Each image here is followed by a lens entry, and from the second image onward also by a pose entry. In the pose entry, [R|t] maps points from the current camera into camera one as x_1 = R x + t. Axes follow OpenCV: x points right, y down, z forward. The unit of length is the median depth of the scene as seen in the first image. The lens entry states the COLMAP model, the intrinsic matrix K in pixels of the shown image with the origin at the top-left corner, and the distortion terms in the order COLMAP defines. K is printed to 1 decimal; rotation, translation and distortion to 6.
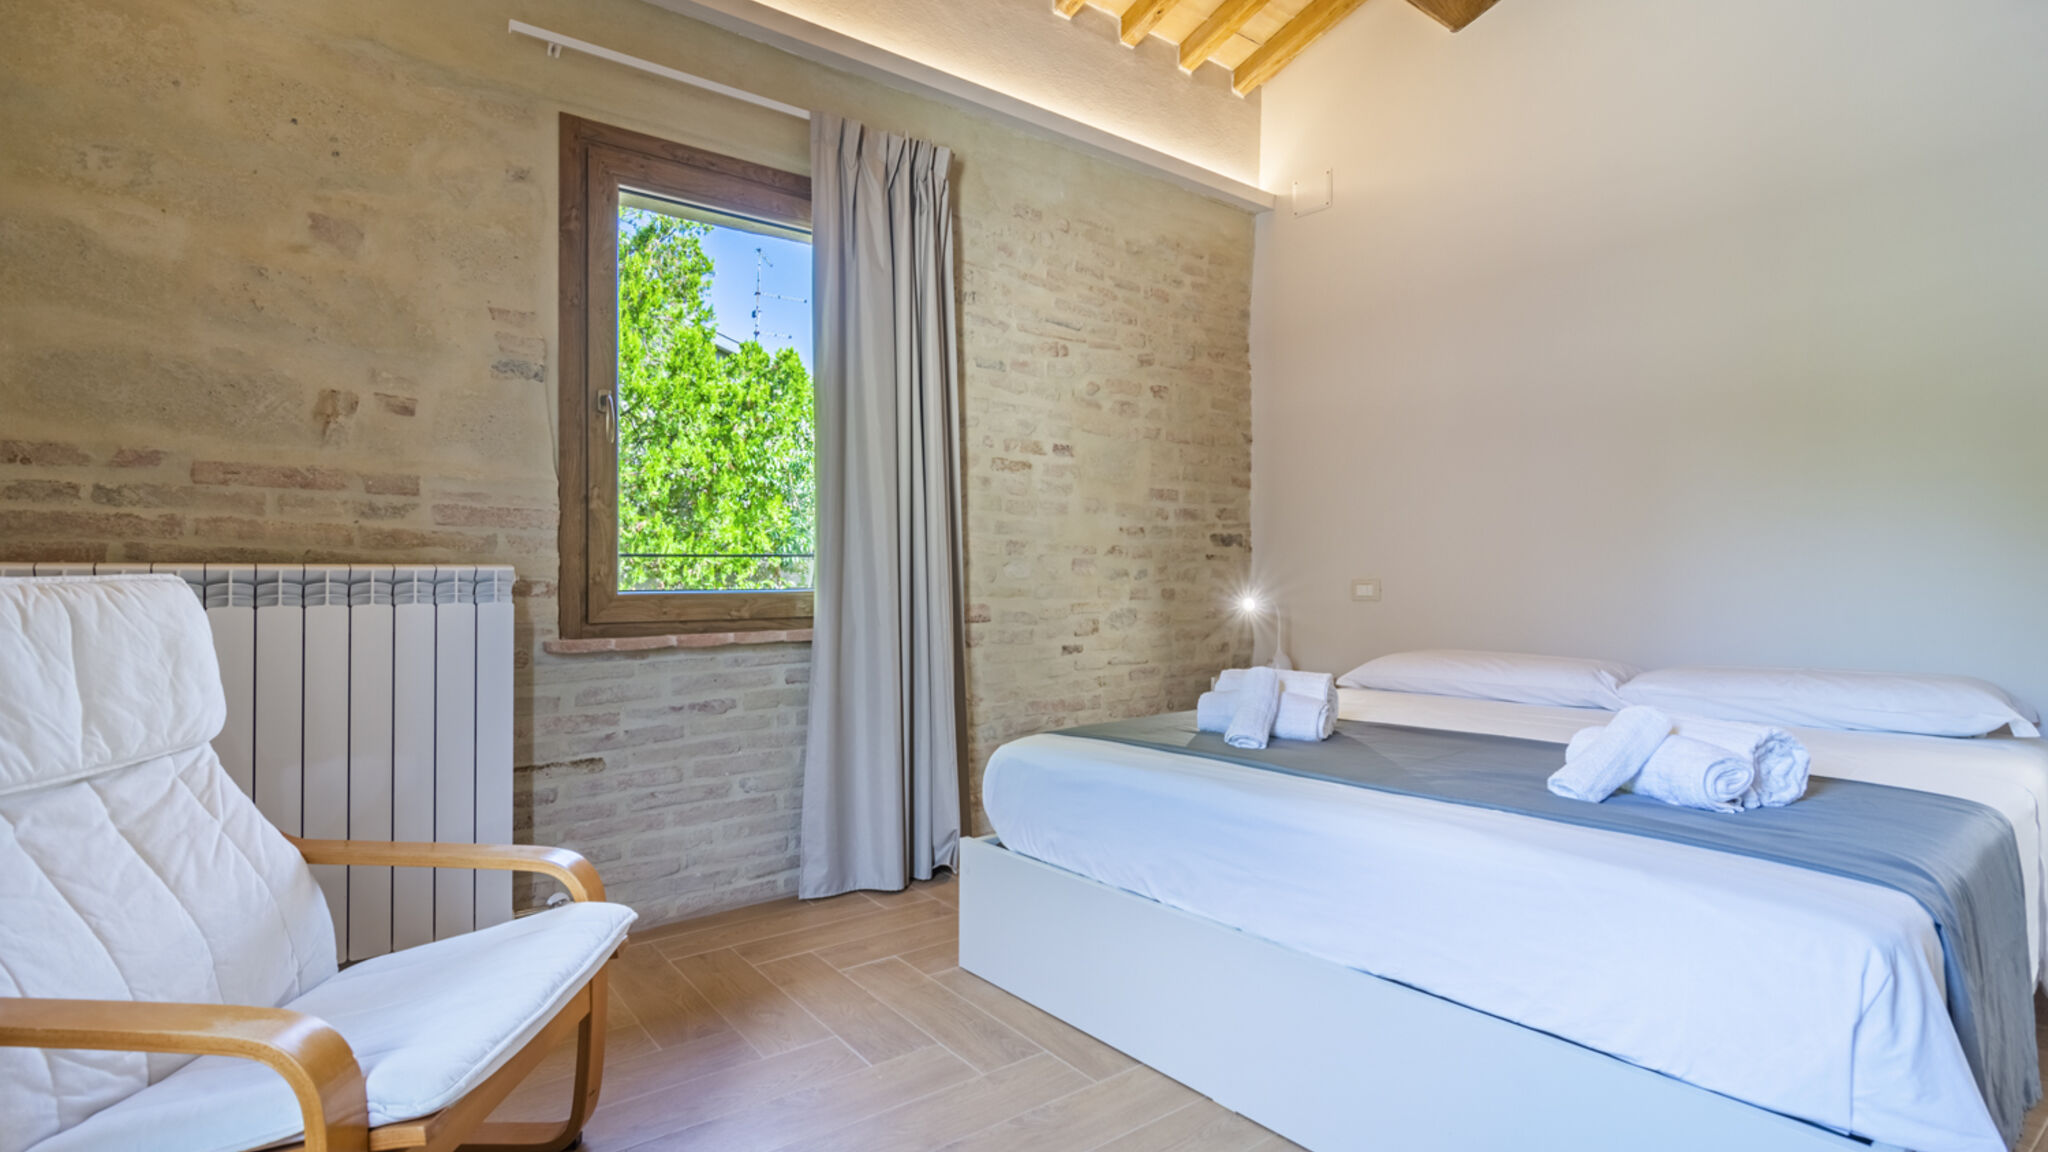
lens RADIAL K [[1007.1, 0, 1025.7], [0, 1007.1, 528.0], [0, 0, 1]] dist [-0.001465, 0.000616]
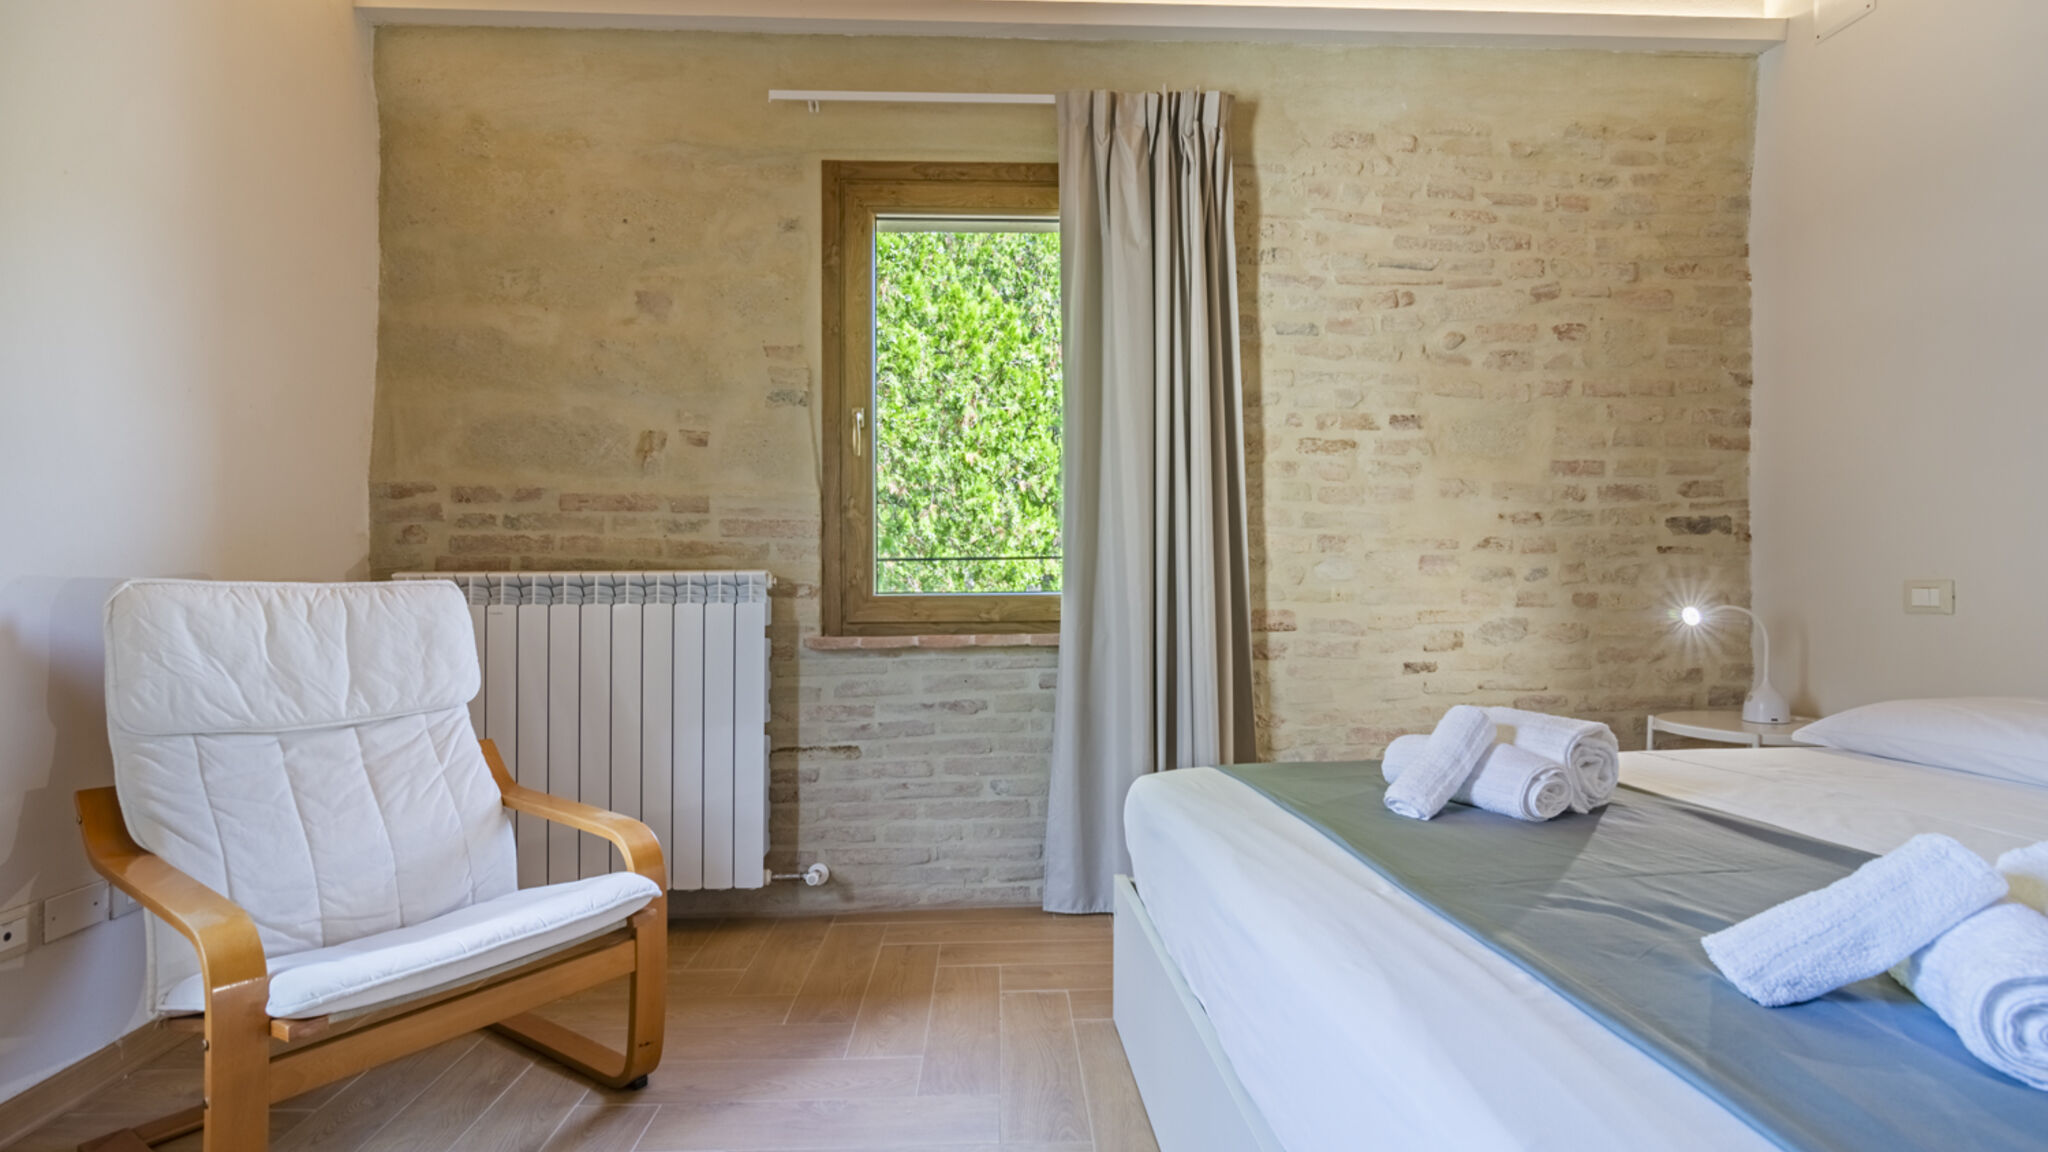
lens RADIAL K [[1008.9, 0, 1009.6], [0, 1008.9, 544.3], [0, 0, 1]] dist [-0.004251, -0.000233]
pose [[0.812130, -0.022297, -0.583050, 0.320993], [0.032155, 0.999461, 0.006568, 0.007516], [0.582590, -0.024082, 0.812409, 0.195849]]
